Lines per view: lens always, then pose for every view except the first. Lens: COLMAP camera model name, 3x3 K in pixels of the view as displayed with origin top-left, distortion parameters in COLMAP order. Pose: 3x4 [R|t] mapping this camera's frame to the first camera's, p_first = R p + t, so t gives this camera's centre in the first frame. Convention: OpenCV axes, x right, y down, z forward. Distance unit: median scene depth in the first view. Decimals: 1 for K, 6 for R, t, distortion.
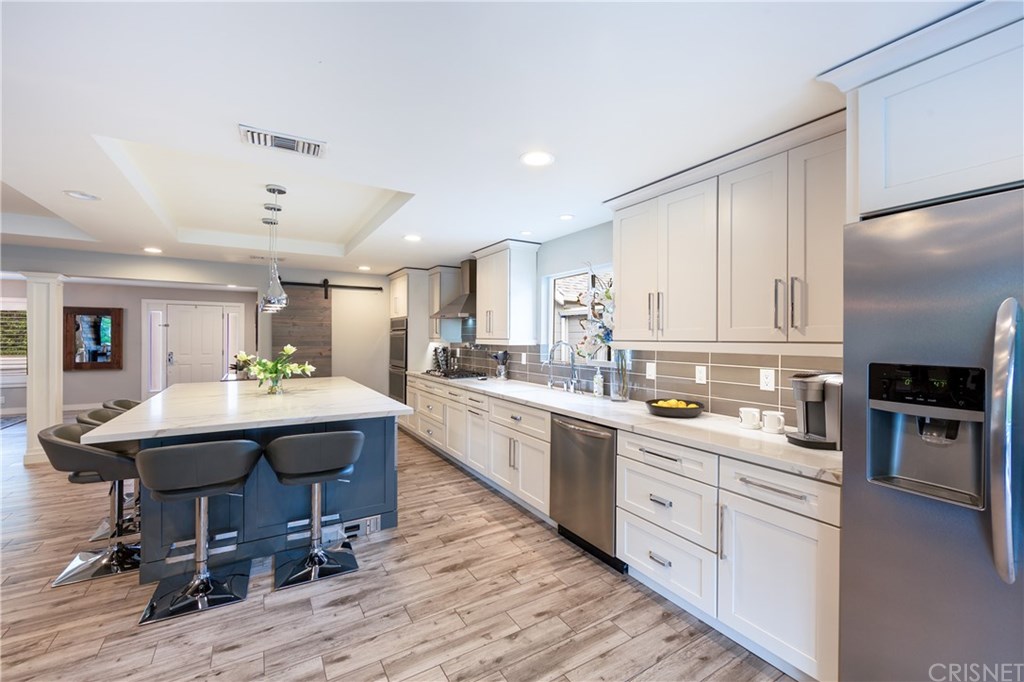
lens RADIAL K [[404.2, 0, 514.4], [0, 404.2, 339.7], [0, 0, 1]] dist [-0.002523, -0.000204]
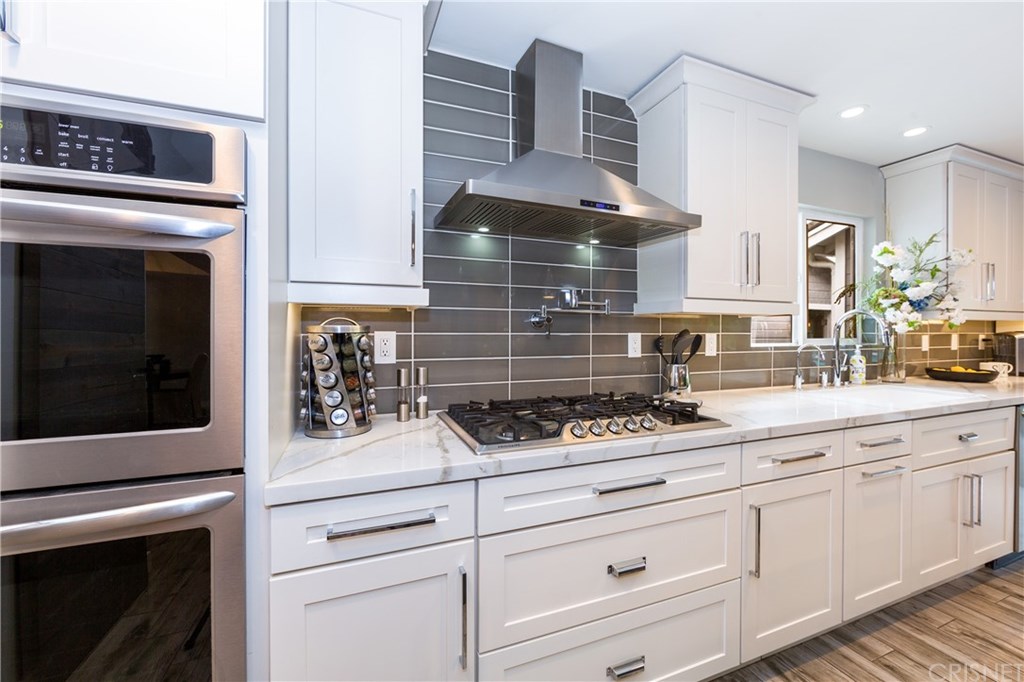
lens RADIAL K [[404.2, 0, 514.4], [0, 404.2, 339.7], [0, 0, 1]] dist [-0.002523, -0.000204]
pose [[0.201152, -0.038676, 0.978796, -0.537646], [-0.000657, 0.999215, 0.039618, 0.023046], [-0.979560, -0.008612, 0.200969, 1.205652]]
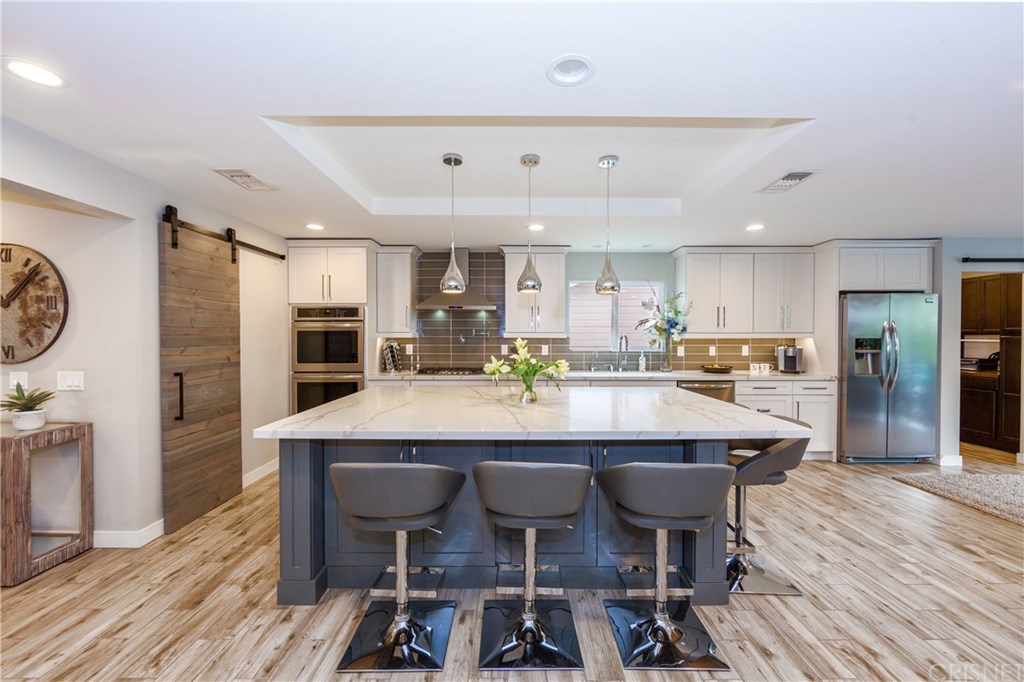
lens RADIAL K [[404.2, 0, 514.4], [0, 404.2, 339.7], [0, 0, 1]] dist [-0.002523, -0.000204]
pose [[0.533060, -0.013452, 0.845971, -1.039008], [0.005714, 0.999908, 0.012299, 0.003333], [-0.846058, -0.001722, 0.533088, 0.497700]]
